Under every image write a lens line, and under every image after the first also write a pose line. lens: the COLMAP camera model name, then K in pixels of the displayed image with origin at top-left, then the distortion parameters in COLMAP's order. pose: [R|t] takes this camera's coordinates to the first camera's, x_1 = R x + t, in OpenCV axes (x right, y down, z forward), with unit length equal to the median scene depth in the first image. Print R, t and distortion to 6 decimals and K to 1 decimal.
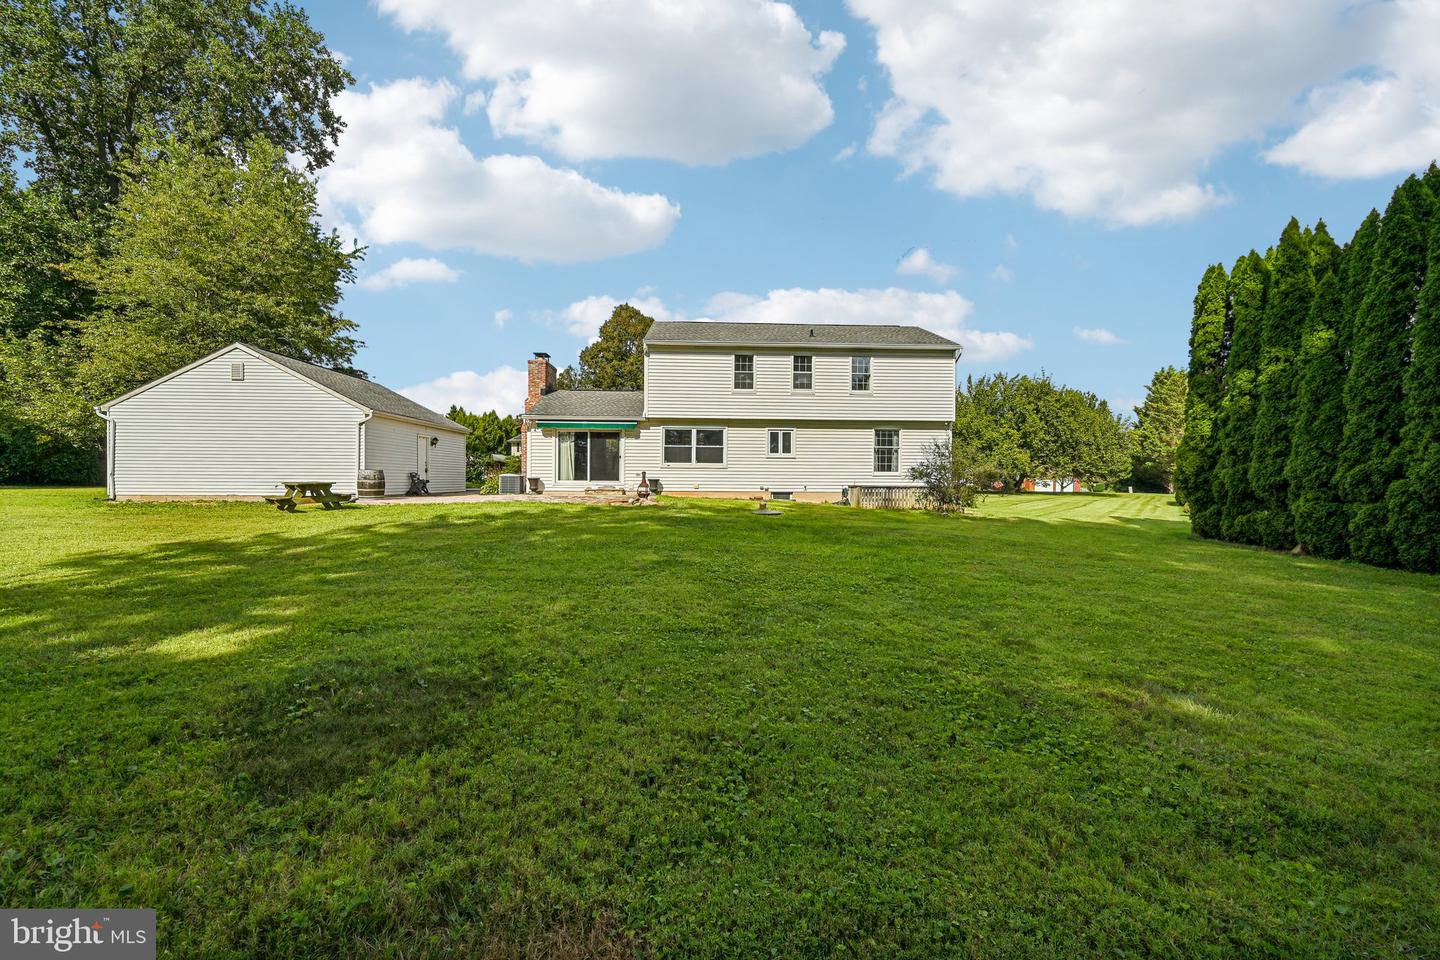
lens RADIAL K [[567.1, 0, 733.2], [0, 567.1, 480.1], [0, 0, 1]] dist [-0.002051, 0.000269]
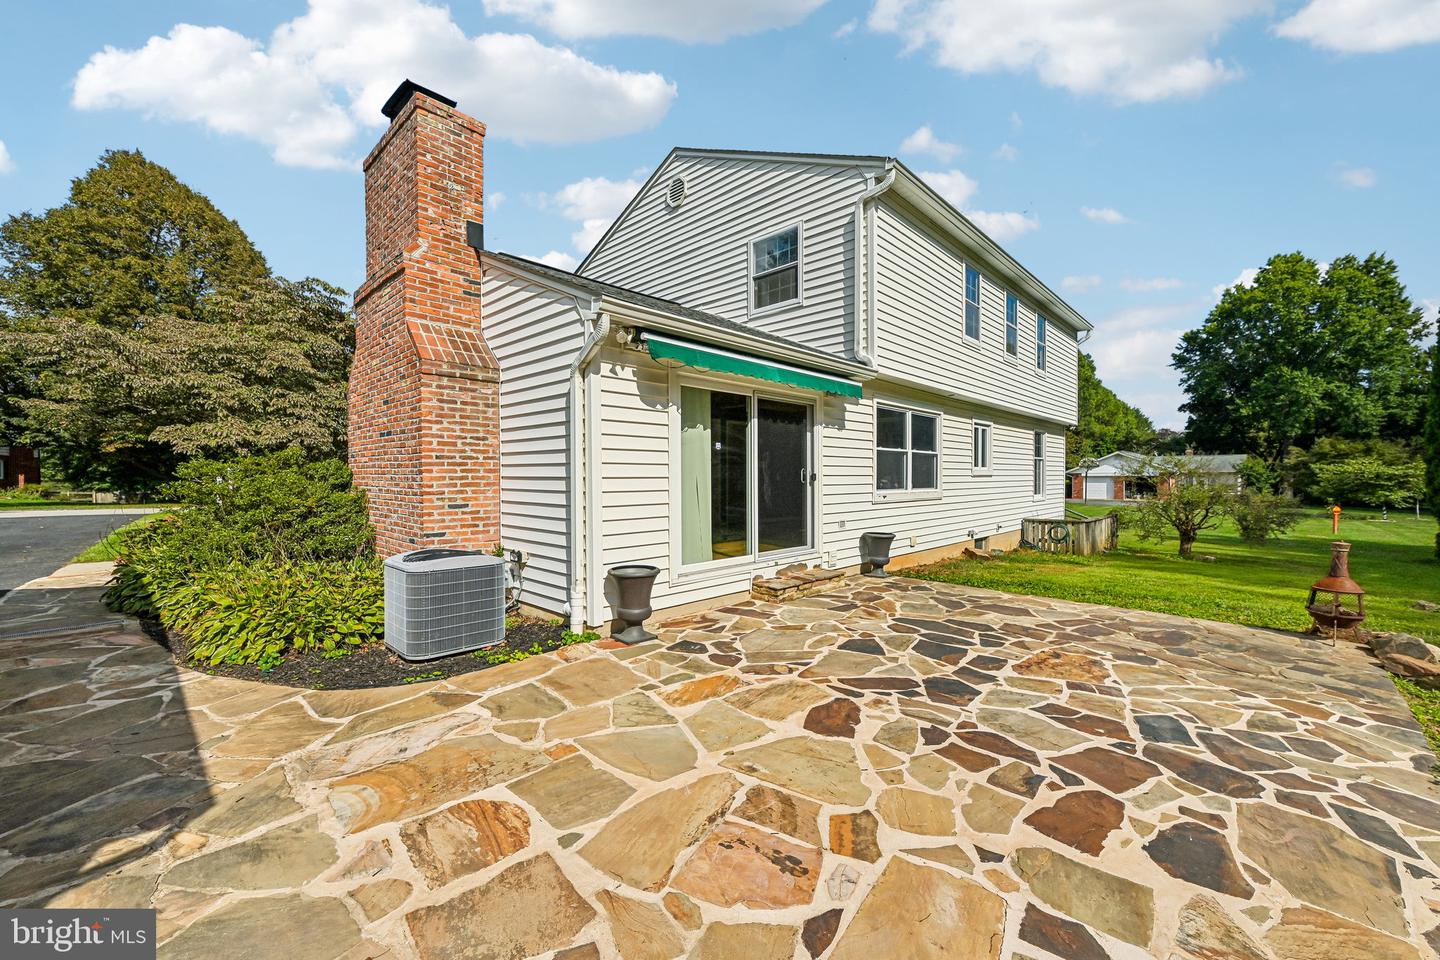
lens RADIAL K [[567.1, 0, 730.3], [0, 567.1, 479.7], [0, 0, 1]] dist [-0.002051, 0.000269]
pose [[0.725340, -0.011355, 0.688297, -0.474966], [0.008070, 0.999935, 0.007992, -0.042120], [-0.688343, -0.000242, 0.725385, 0.777656]]
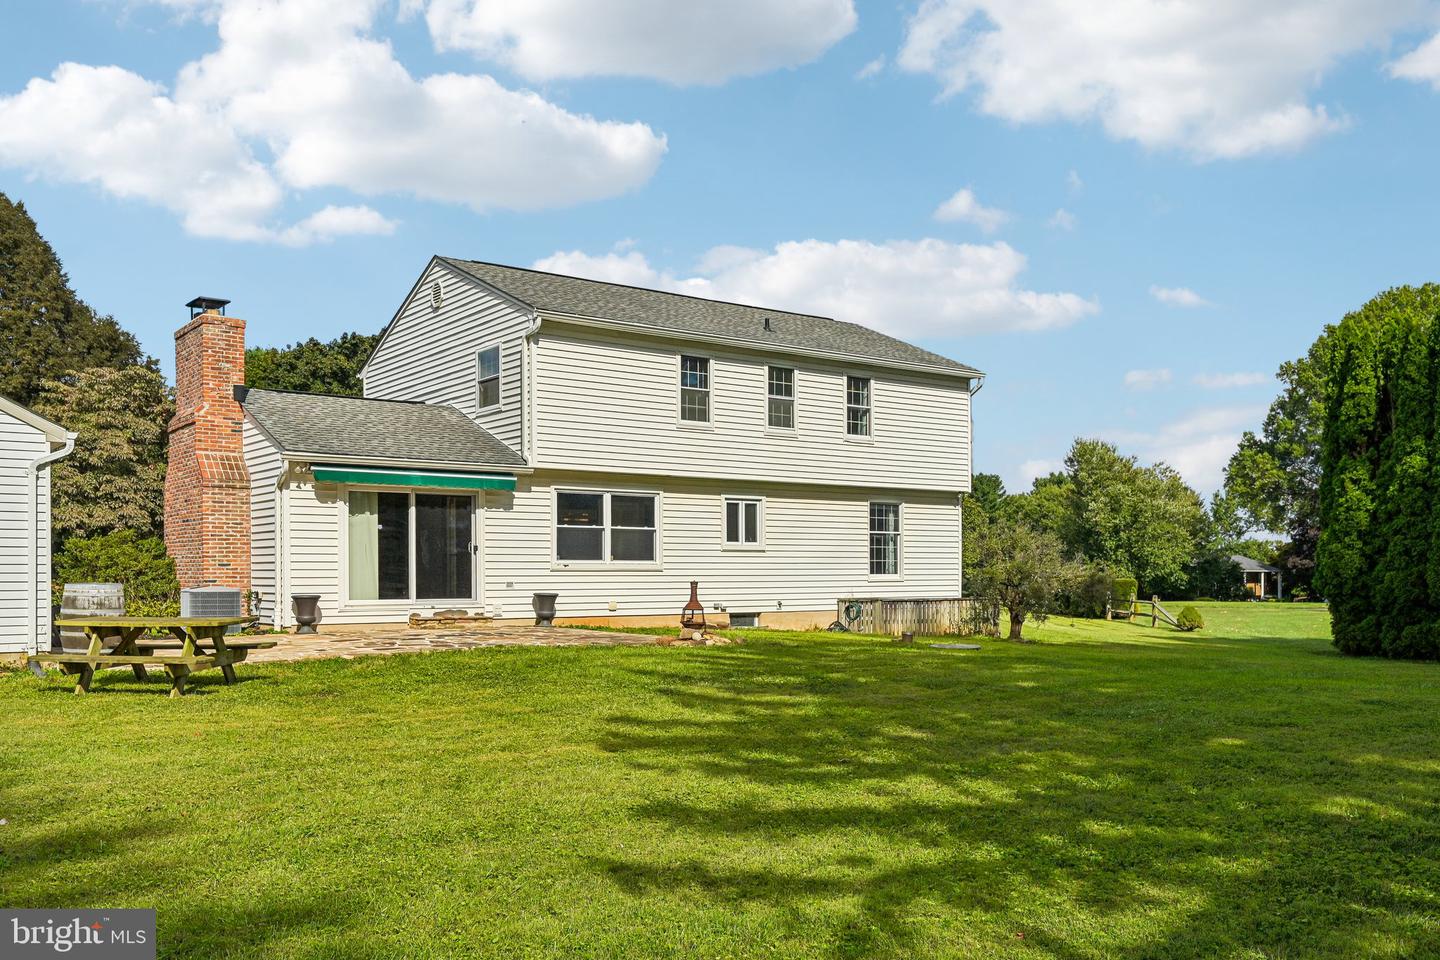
lens RADIAL K [[1247.3, 0, 739.2], [0, 1247.3, 560.4], [0, 0, 1]] dist [-0.009443, 0.007035]
pose [[0.826300, -0.001926, 0.563227, -0.602886], [0.011227, 0.999852, -0.013051, -0.014000], [-0.563119, 0.017107, 0.826199, 0.010954]]
